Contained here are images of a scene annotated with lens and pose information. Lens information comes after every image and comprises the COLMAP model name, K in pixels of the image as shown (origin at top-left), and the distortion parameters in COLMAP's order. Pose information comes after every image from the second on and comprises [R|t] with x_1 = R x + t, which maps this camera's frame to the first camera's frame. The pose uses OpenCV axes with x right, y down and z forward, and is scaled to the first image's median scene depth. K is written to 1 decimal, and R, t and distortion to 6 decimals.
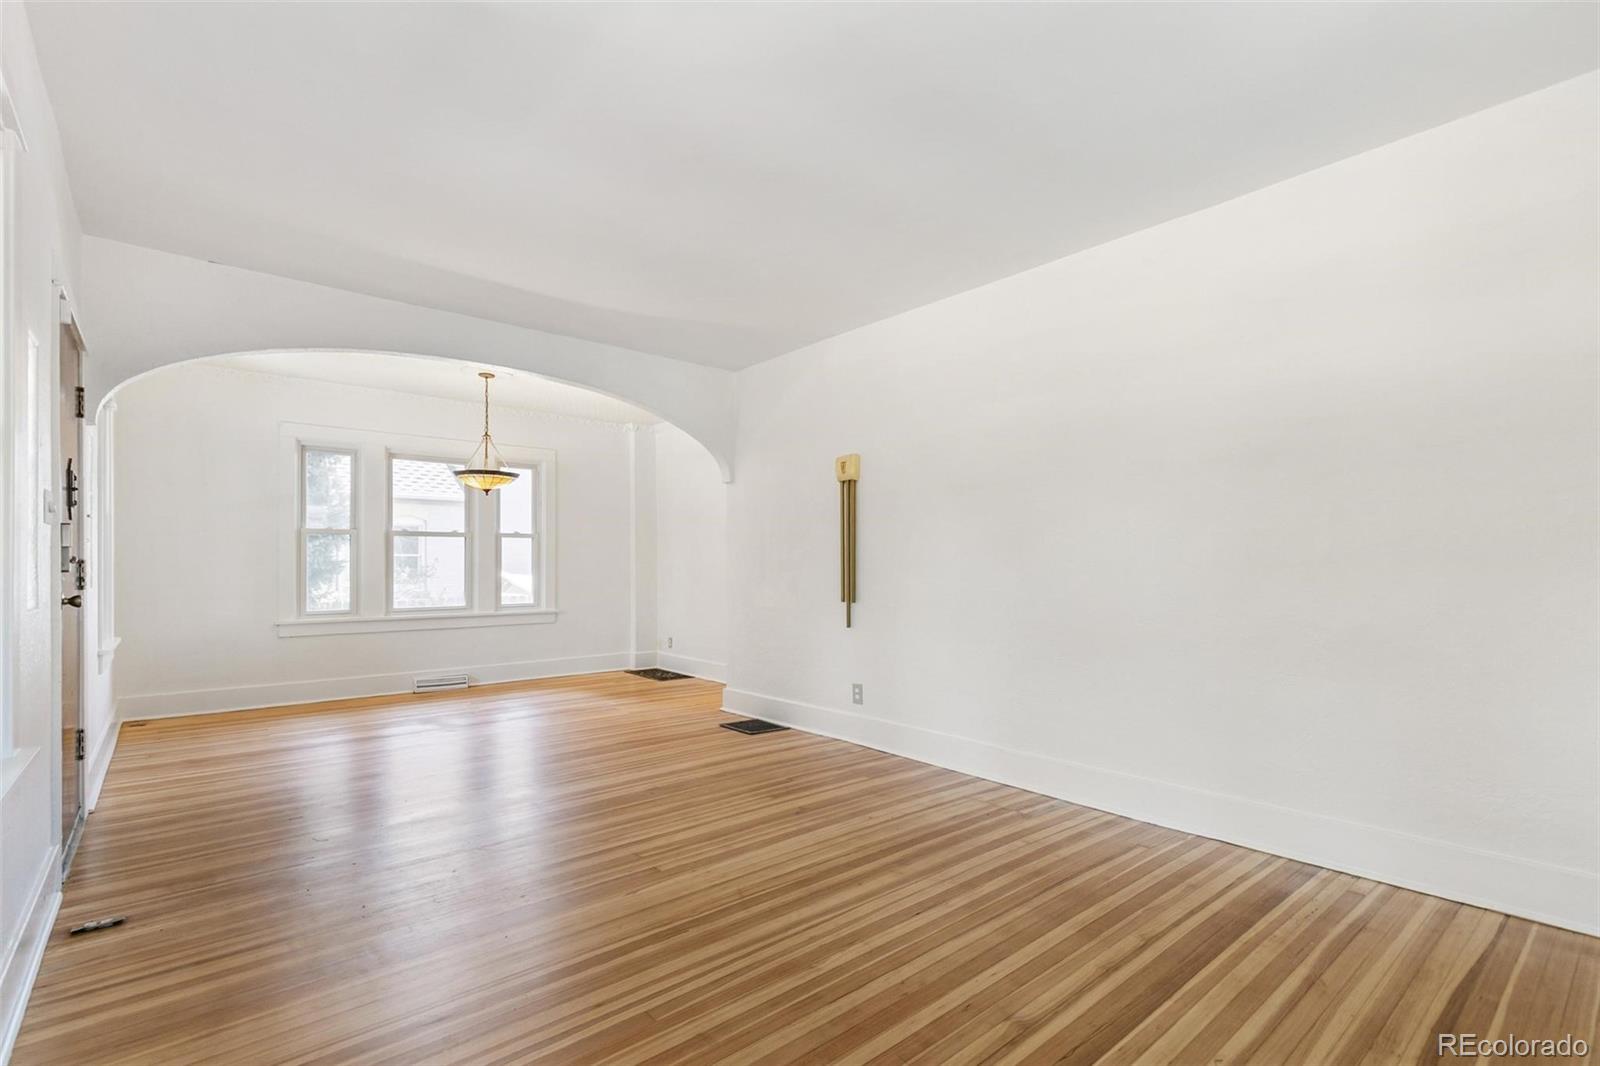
lens RADIAL K [[732.7, 0, 804.3], [0, 732.7, 556.8], [0, 0, 1]] dist [0.016704, -0.003402]
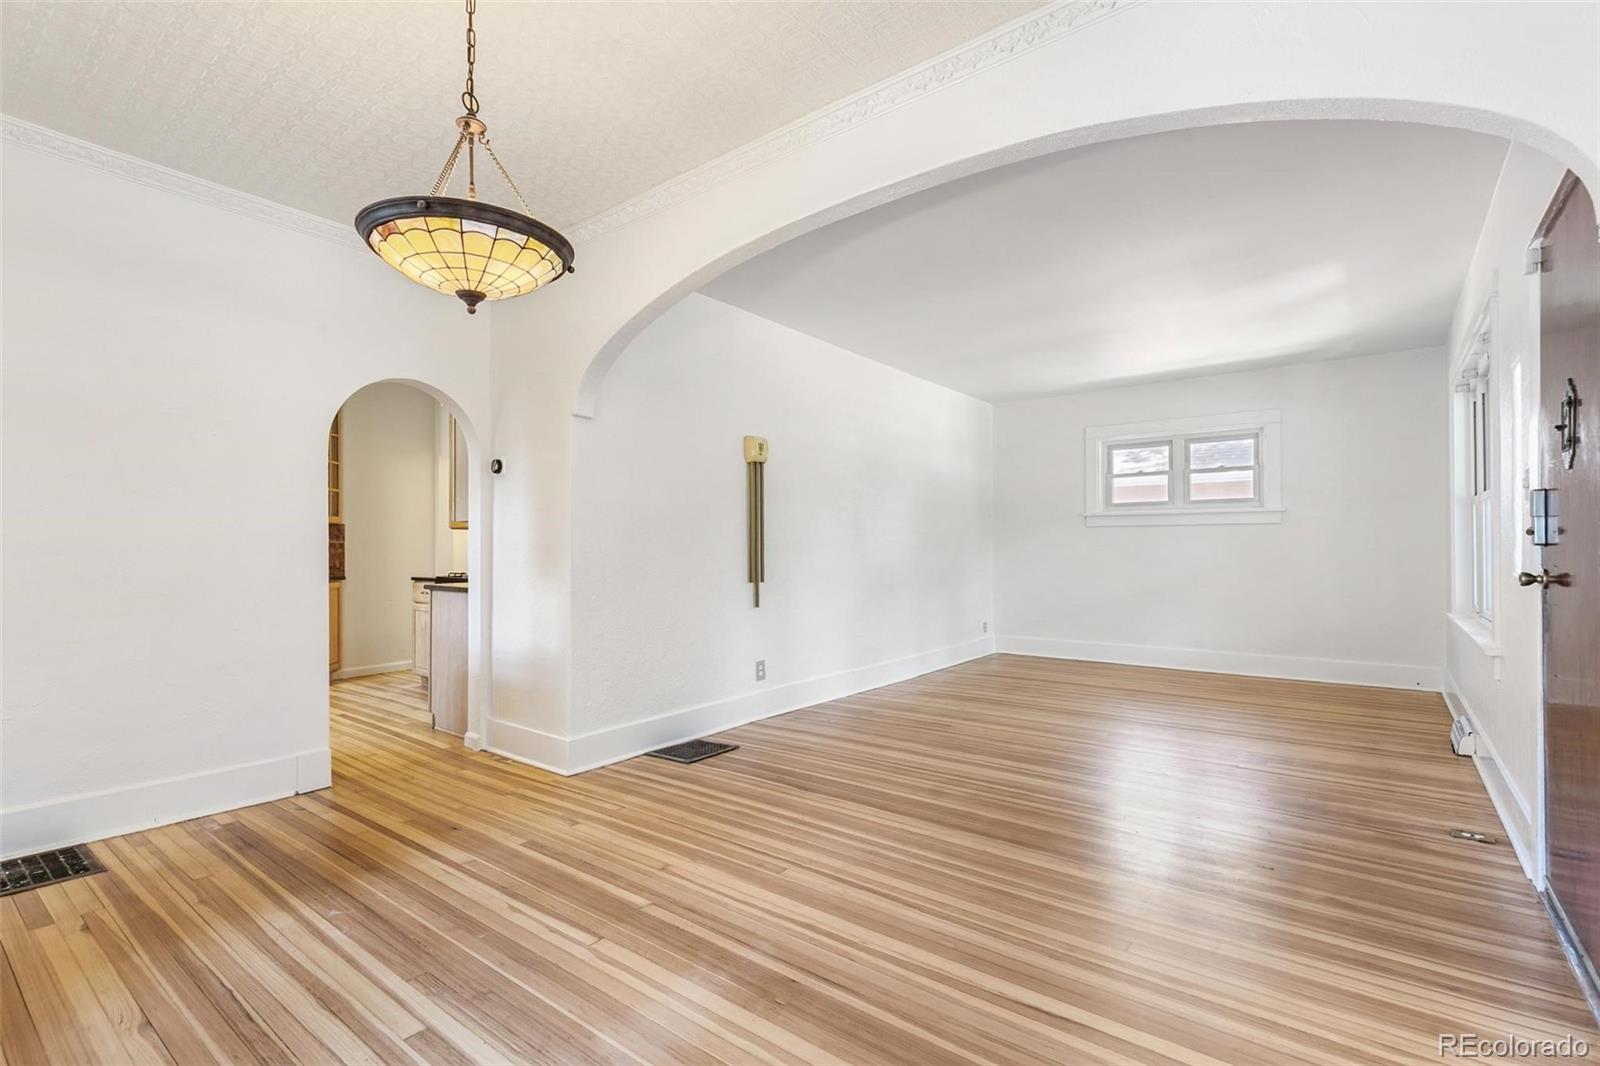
lens RADIAL K [[732.7, 0, 805.2], [0, 732.7, 544.8], [0, 0, 1]] dist [0.016704, -0.003402]
pose [[-0.201397, 0.008226, 0.979475, -0.689312], [-0.007098, 0.999926, -0.009857, 0.014047], [-0.979484, -0.008937, -0.201324, 0.829356]]
